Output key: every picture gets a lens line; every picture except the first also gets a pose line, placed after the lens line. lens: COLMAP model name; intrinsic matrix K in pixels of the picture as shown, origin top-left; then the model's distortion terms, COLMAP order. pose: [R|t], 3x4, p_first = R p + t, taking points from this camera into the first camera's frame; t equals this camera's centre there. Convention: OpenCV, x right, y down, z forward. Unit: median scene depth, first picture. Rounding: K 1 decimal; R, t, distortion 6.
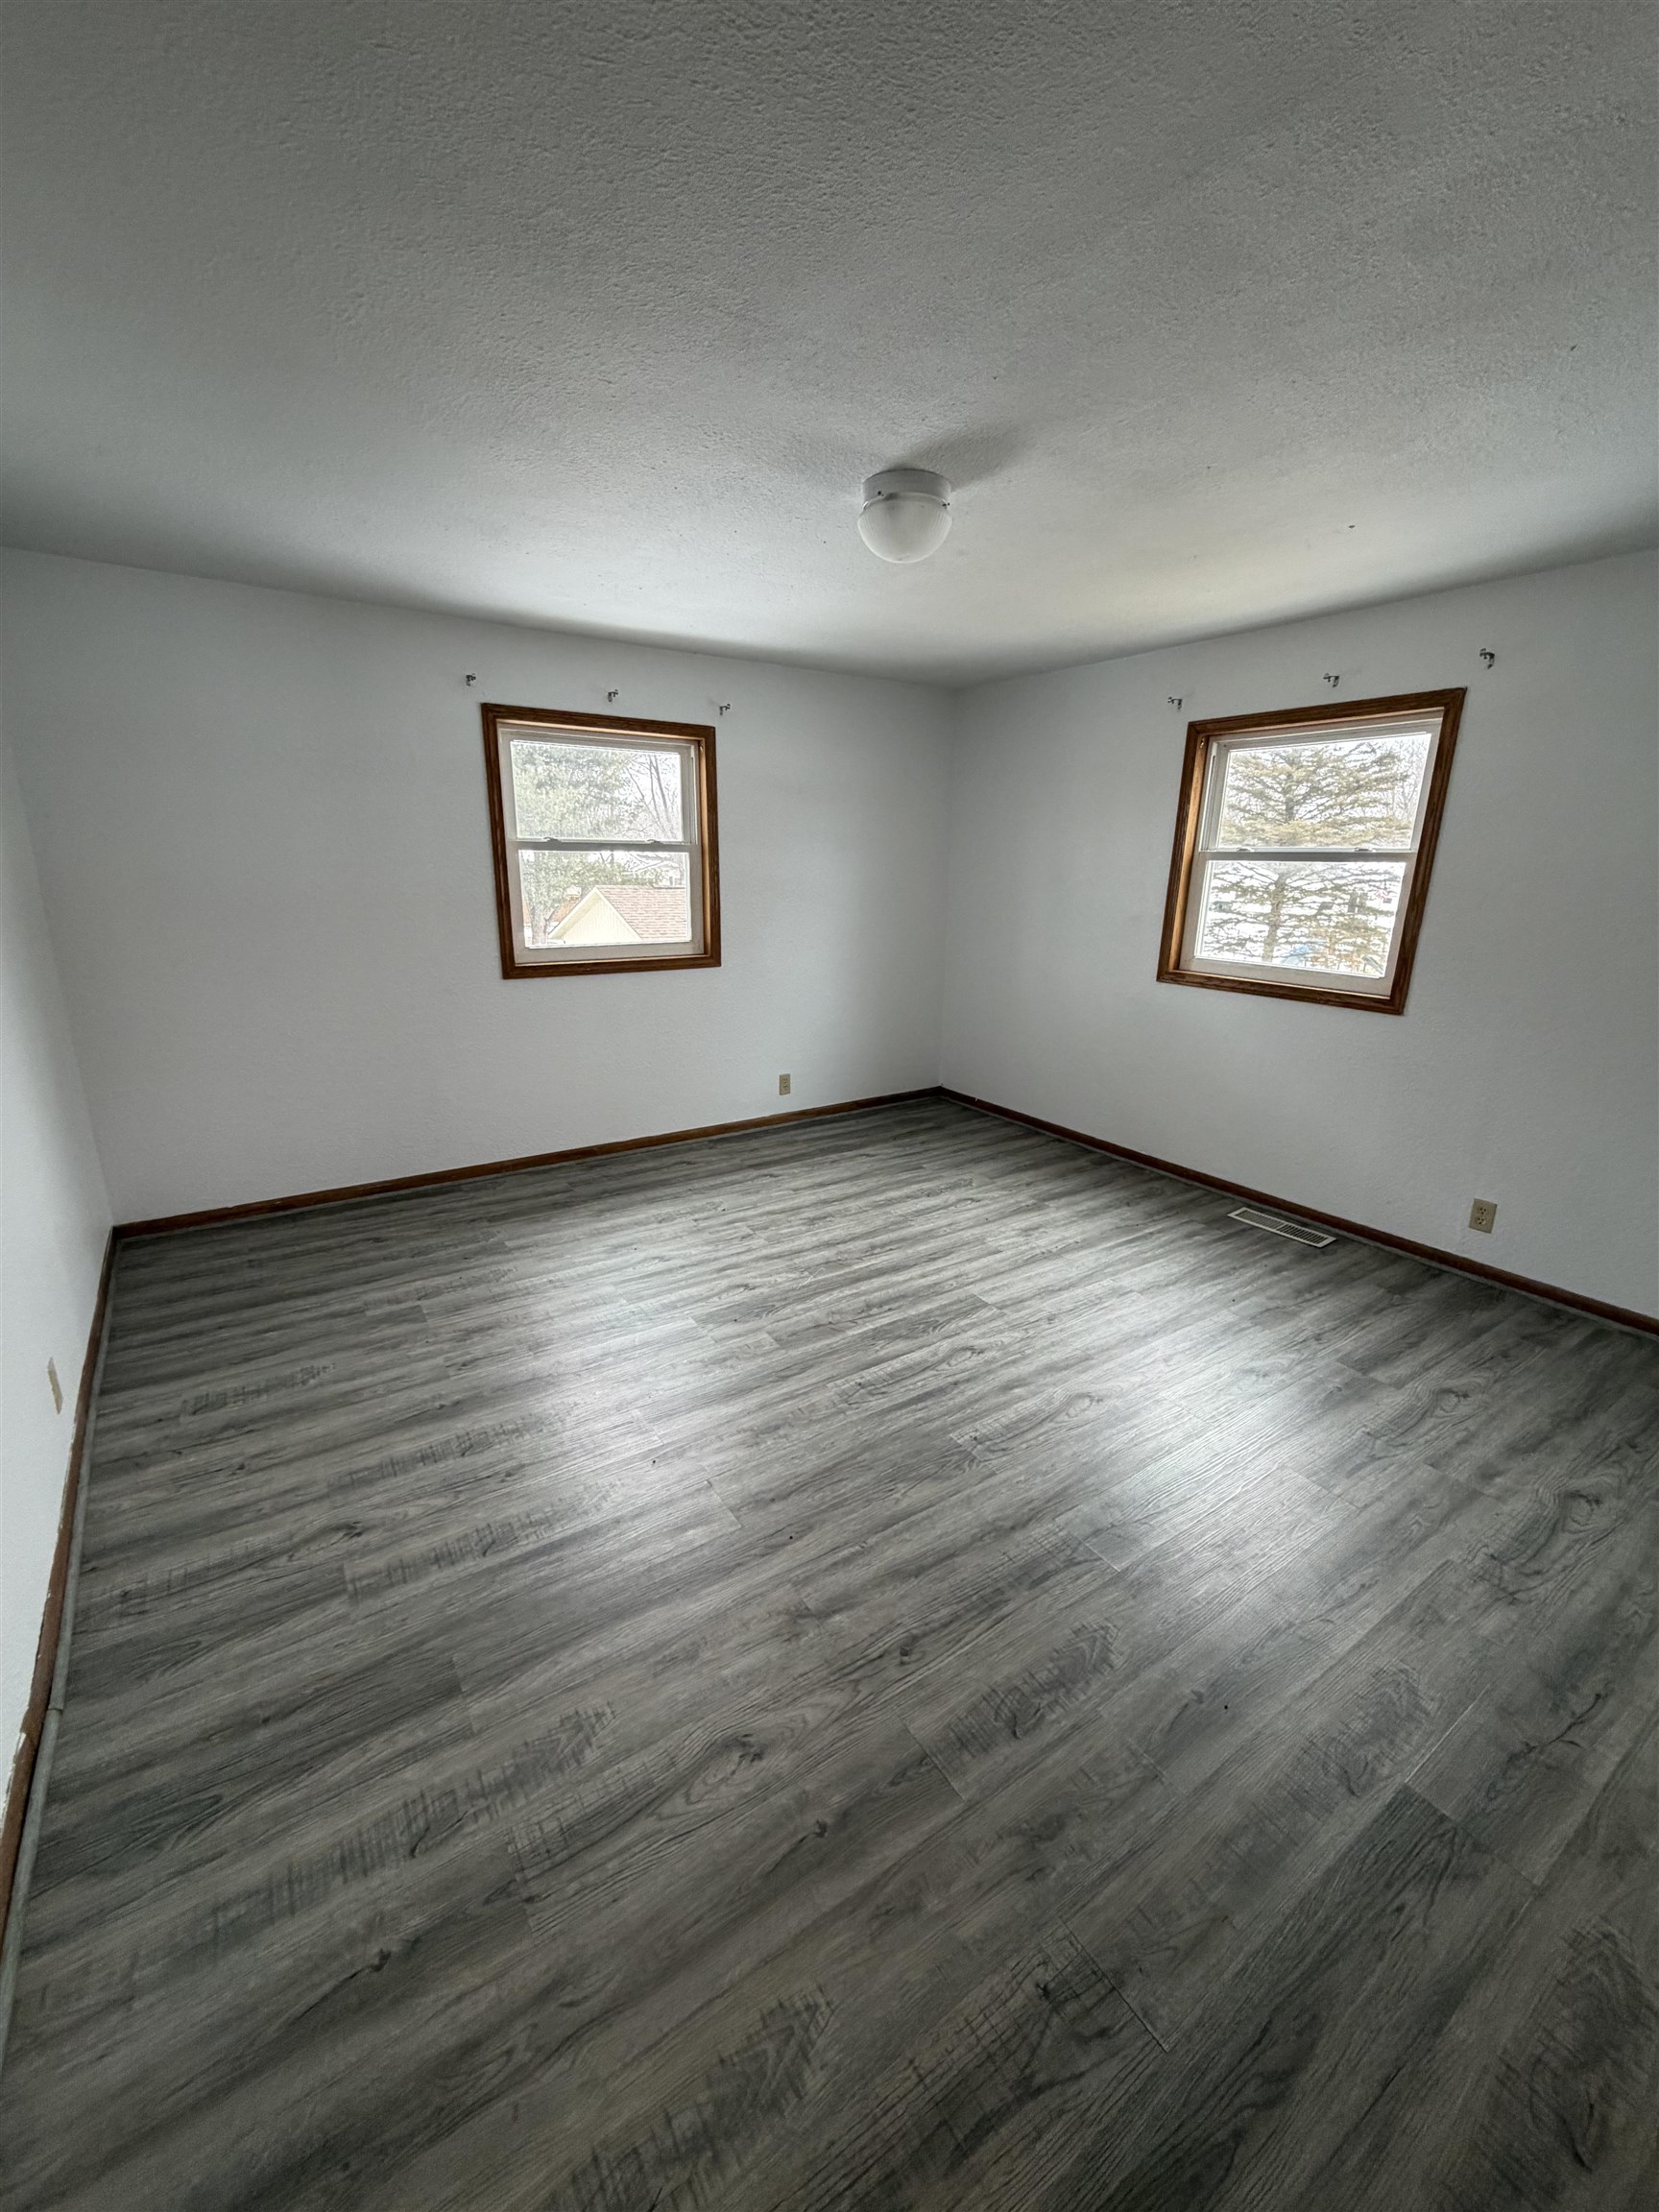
lens RADIAL K [[892.3, 0, 830.0], [0, 892.3, 1105.2], [0, 0, 1]] dist [0.000165, 0.000081]
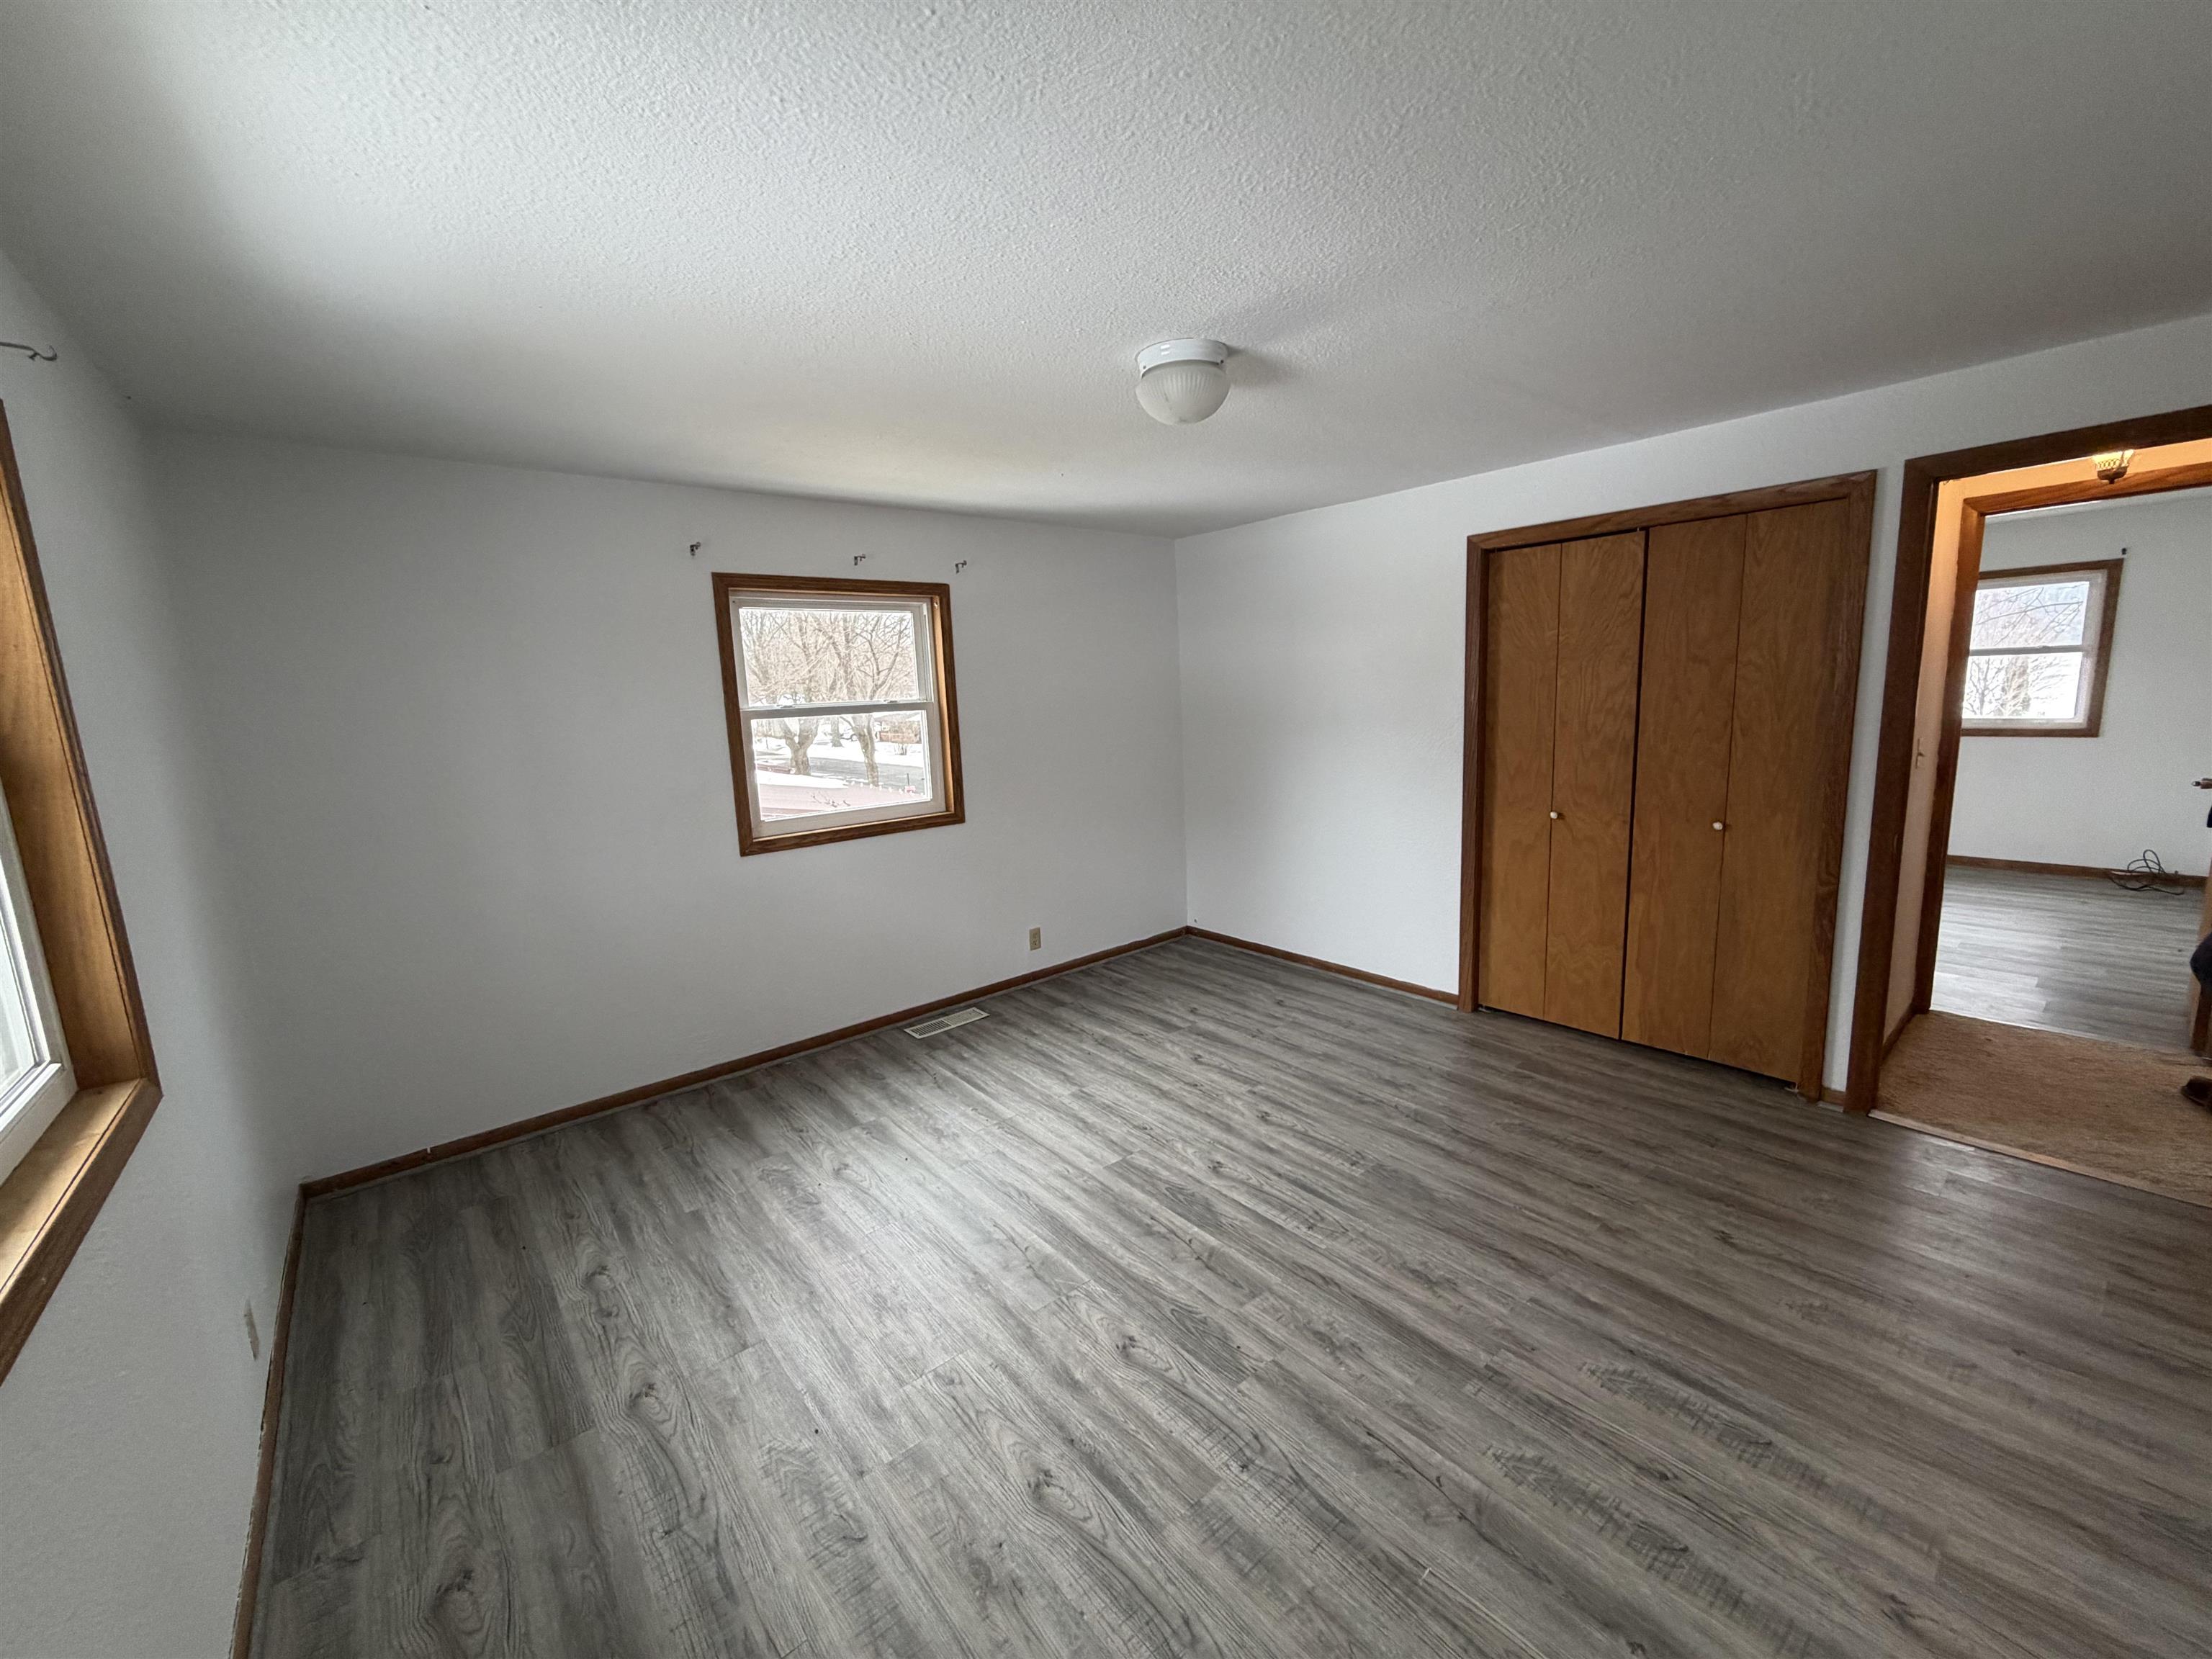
lens RADIAL K [[892.3, 0, 1099.1], [0, 892.3, 831.6], [0, 0, 1]] dist [0.000165, 0.000081]
pose [[-0.112414, -0.171058, 0.978827, -0.653978], [0.306406, 0.931100, 0.197907, -0.284919], [-0.945240, 0.322166, -0.052256, 0.888515]]
